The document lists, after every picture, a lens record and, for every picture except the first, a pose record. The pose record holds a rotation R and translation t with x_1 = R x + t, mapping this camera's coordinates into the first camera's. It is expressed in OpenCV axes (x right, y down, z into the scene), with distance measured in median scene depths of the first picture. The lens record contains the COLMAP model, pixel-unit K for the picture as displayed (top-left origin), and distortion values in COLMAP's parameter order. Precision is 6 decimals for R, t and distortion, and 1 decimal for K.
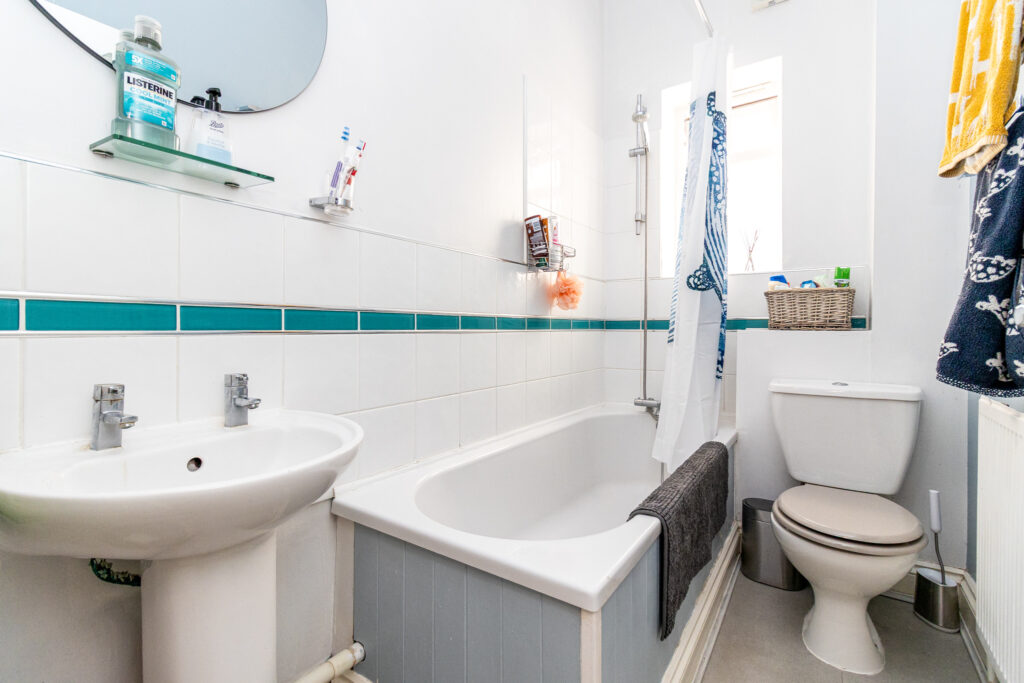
lens RADIAL K [[464.2, 0, 512.8], [0, 464.2, 335.2], [0, 0, 1]] dist [0.003745, -0.000019]
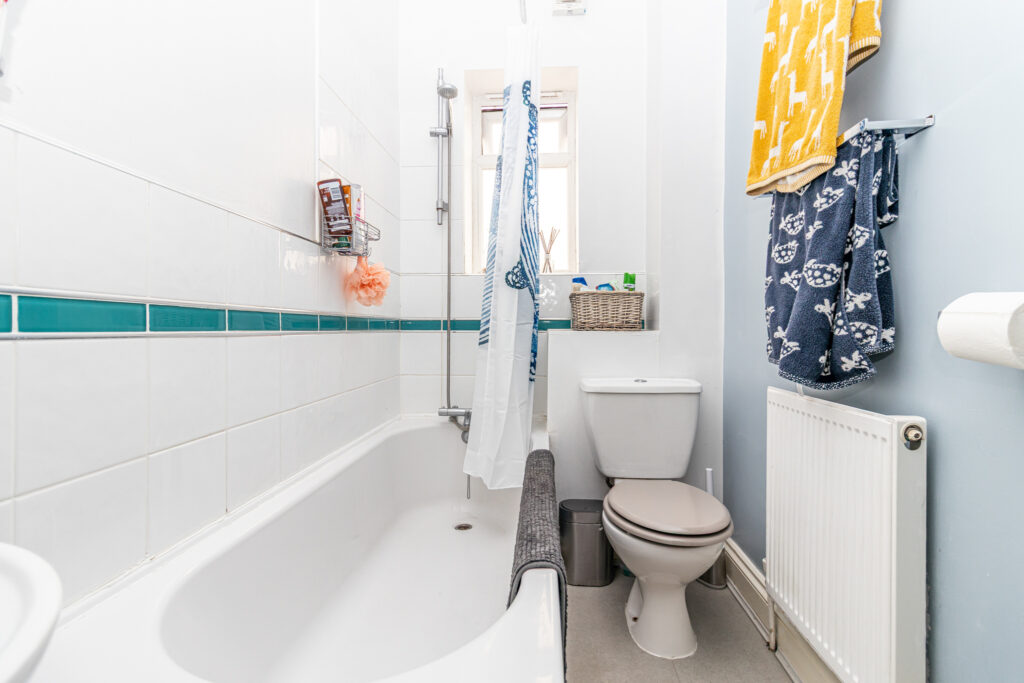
lens RADIAL K [[464.2, 0, 512.8], [0, 464.2, 332.7], [0, 0, 1]] dist [0.003745, -0.000019]
pose [[0.859142, -0.004342, 0.511718, -0.089686], [0.007964, 0.999956, -0.004886, -0.002915], [-0.511675, 0.008273, 0.859139, 0.210018]]
